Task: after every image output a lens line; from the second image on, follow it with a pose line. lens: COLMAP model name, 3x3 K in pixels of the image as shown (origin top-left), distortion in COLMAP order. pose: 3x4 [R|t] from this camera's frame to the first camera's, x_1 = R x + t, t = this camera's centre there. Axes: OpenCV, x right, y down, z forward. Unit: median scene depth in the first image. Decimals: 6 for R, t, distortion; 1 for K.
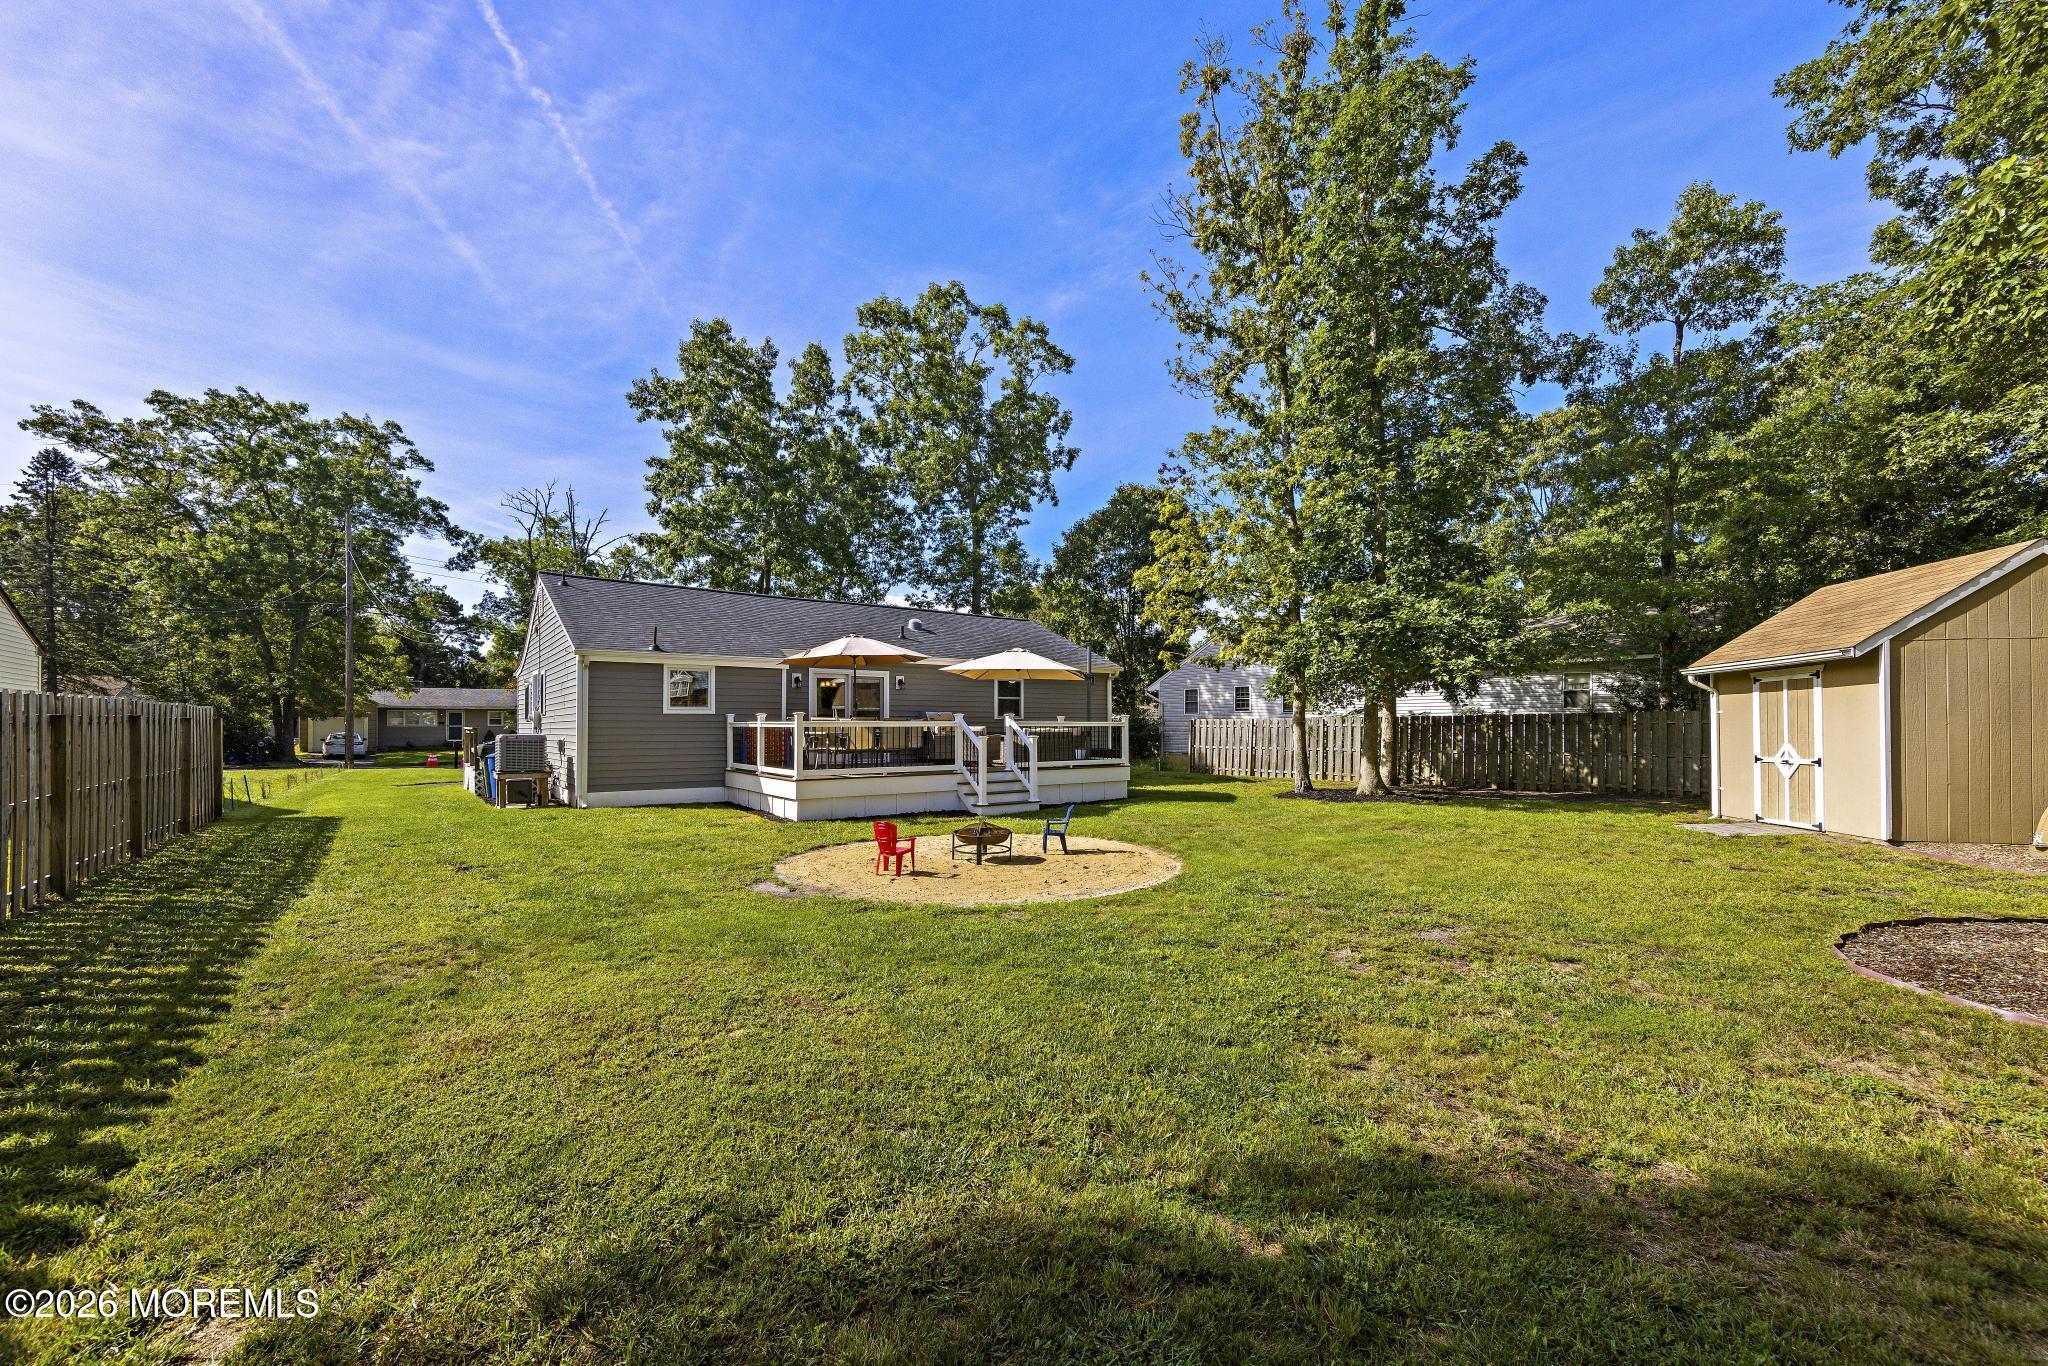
lens RADIAL K [[816.2, 0, 1031.8], [0, 816.2, 732.2], [0, 0, 1]] dist [0.003693, 0.000358]
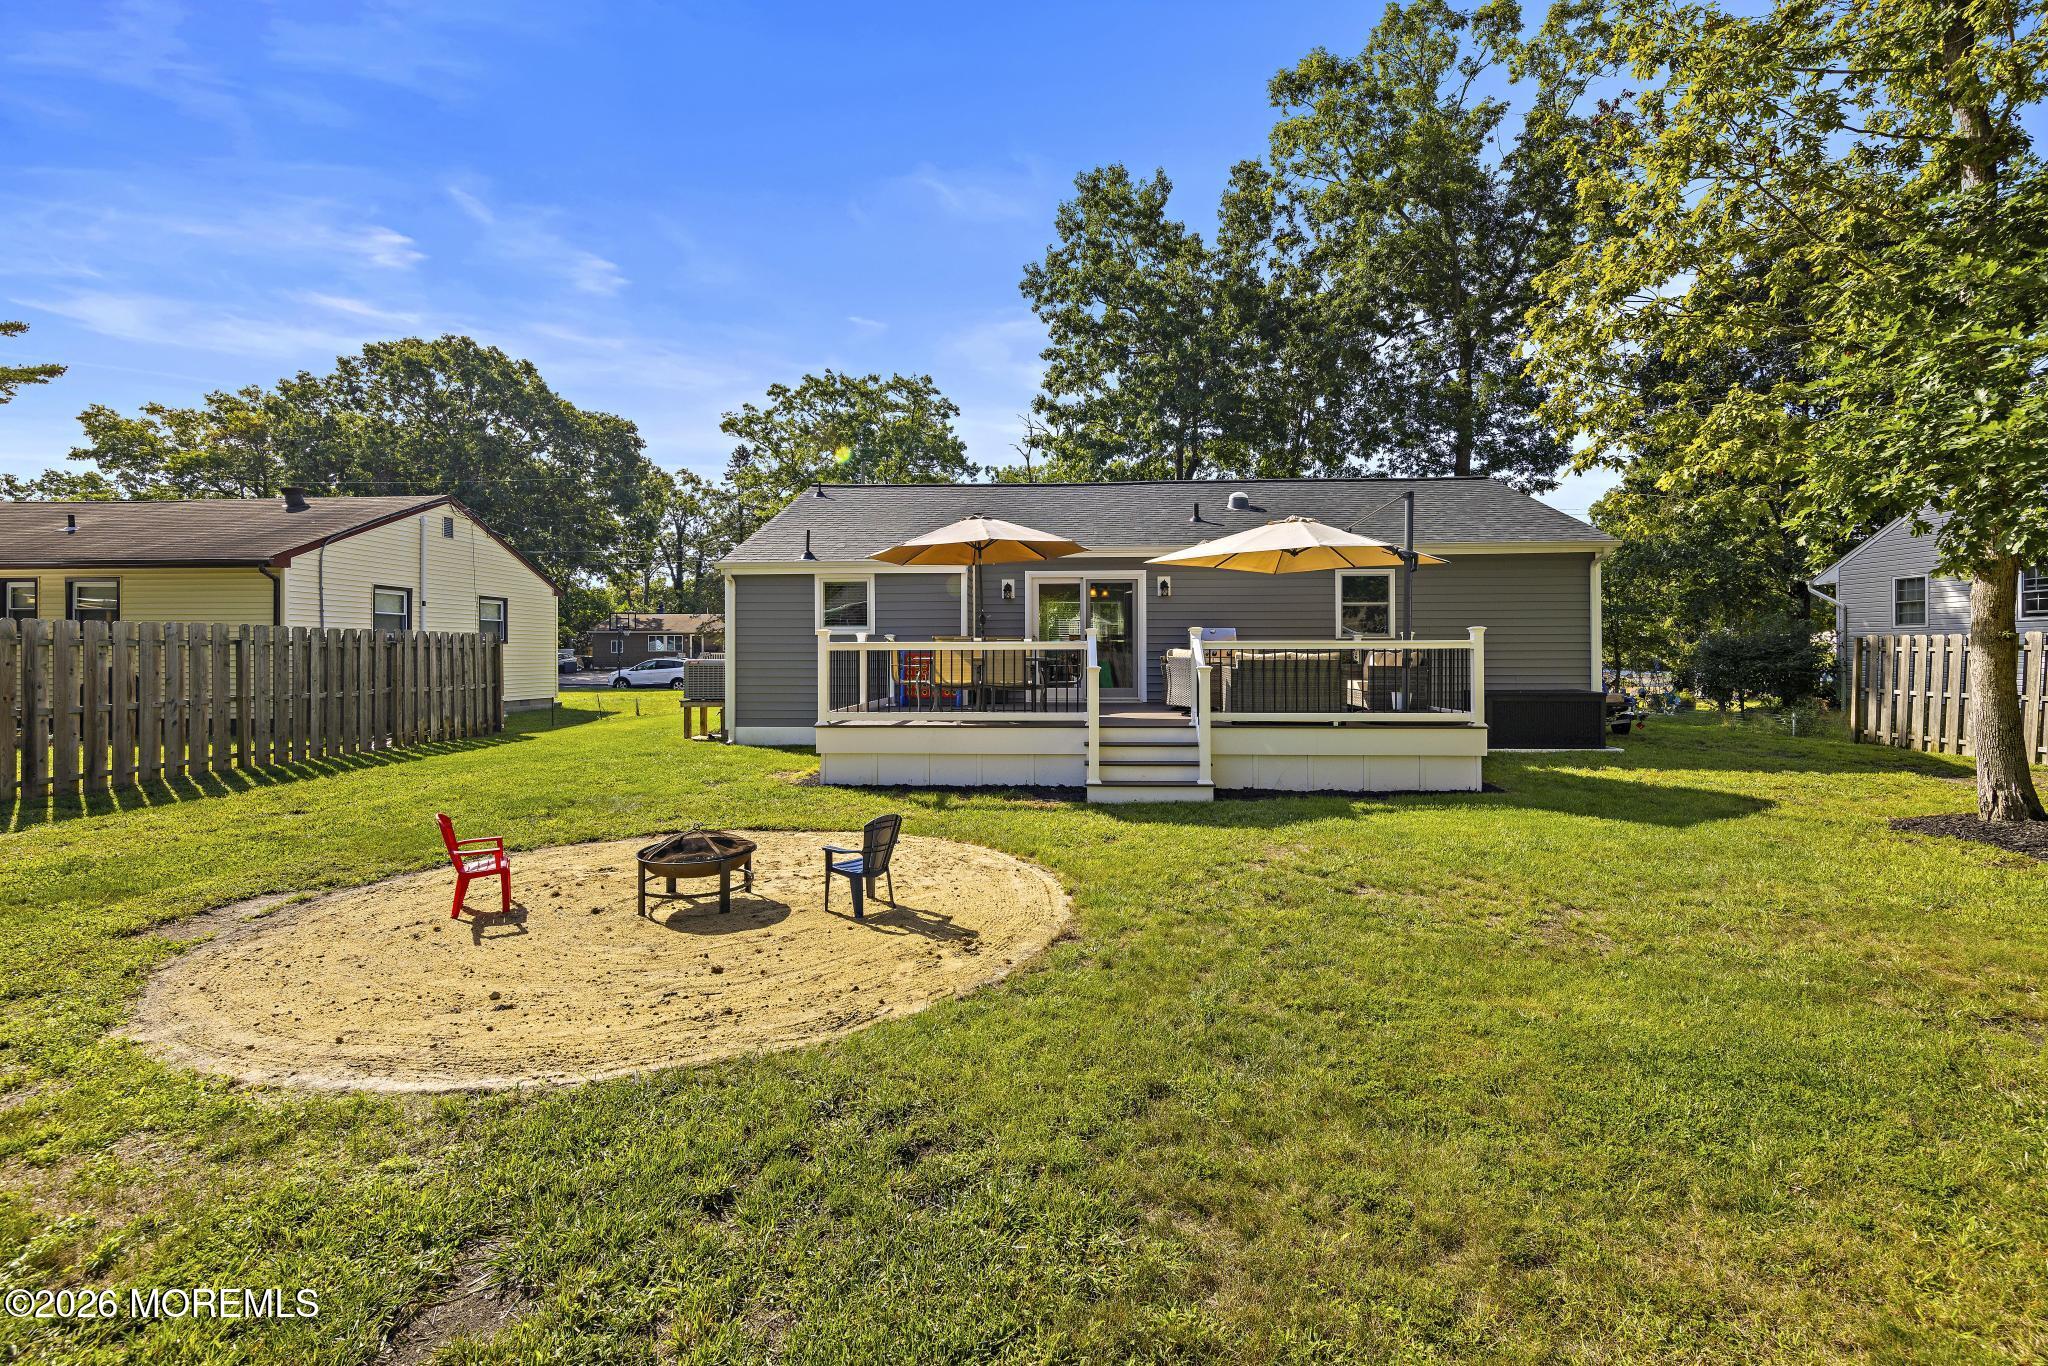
lens RADIAL K [[913.5, 0, 1023.7], [0, 913.5, 658.6], [0, 0, 1]] dist [0.036424, -0.018135]
pose [[0.771530, 0.001898, -0.636190, 0.151523], [-0.003390, 0.999994, -0.001129, 0.000372], [0.636184, 0.003028, 0.771532, 0.223396]]
